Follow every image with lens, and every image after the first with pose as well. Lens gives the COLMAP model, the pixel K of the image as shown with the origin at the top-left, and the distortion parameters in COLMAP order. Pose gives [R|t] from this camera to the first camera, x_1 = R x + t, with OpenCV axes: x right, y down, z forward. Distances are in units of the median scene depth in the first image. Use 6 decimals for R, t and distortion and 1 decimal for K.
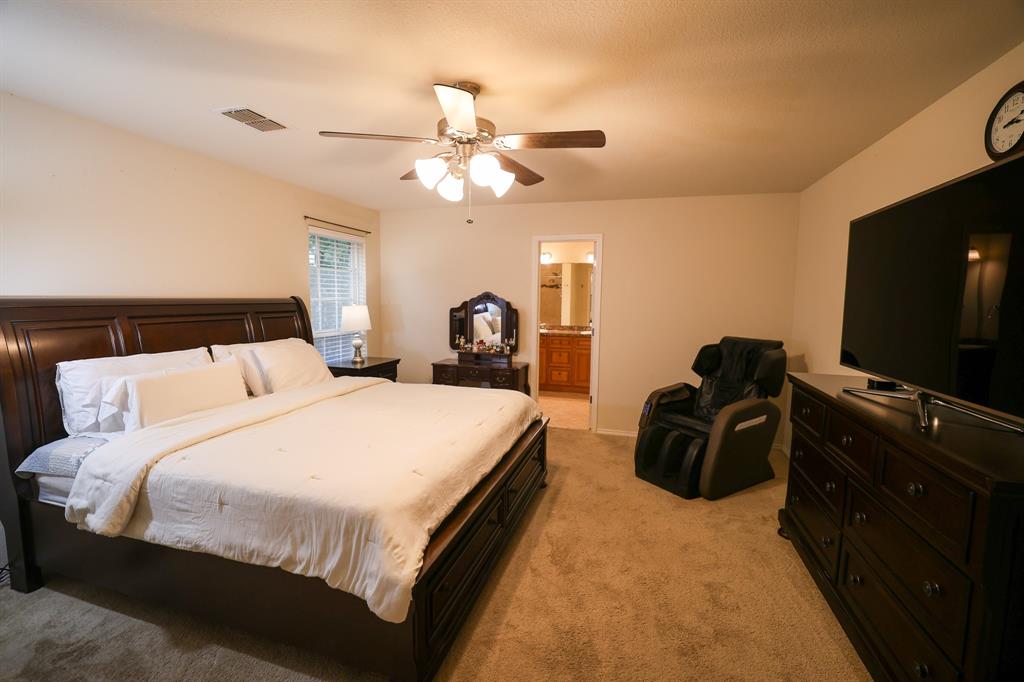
lens RADIAL K [[443.6, 0, 516.8], [0, 443.6, 337.0], [0, 0, 1]] dist [-0.039373, 0.010112]
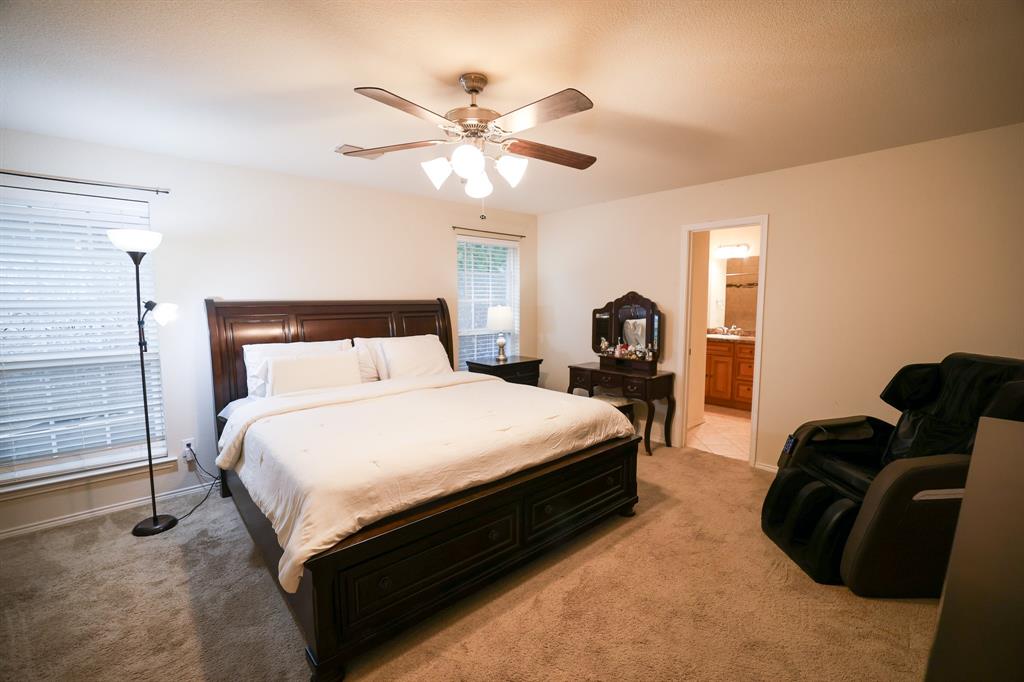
lens RADIAL K [[443.6, 0, 511.0], [0, 443.6, 337.8], [0, 0, 1]] dist [-0.039373, 0.010112]
pose [[0.845281, 0.032634, -0.533325, 0.363504], [-0.034772, 0.999377, 0.006042, -0.005156], [0.533190, 0.013438, 0.845889, 0.173514]]
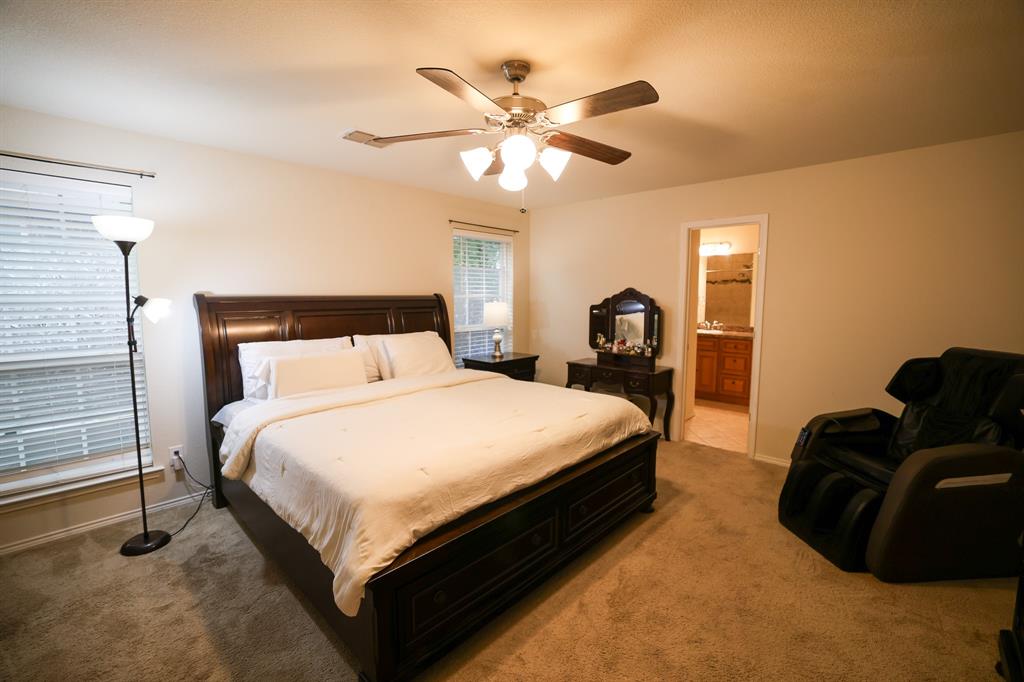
lens RADIAL K [[443.6, 0, 511.4], [0, 443.6, 334.2], [0, 0, 1]] dist [-0.039373, 0.010112]
pose [[0.888223, 0.031726, -0.458316, 0.238163], [-0.032117, 0.999460, 0.006943, -0.006179], [0.458289, 0.008553, 0.888762, 0.130453]]
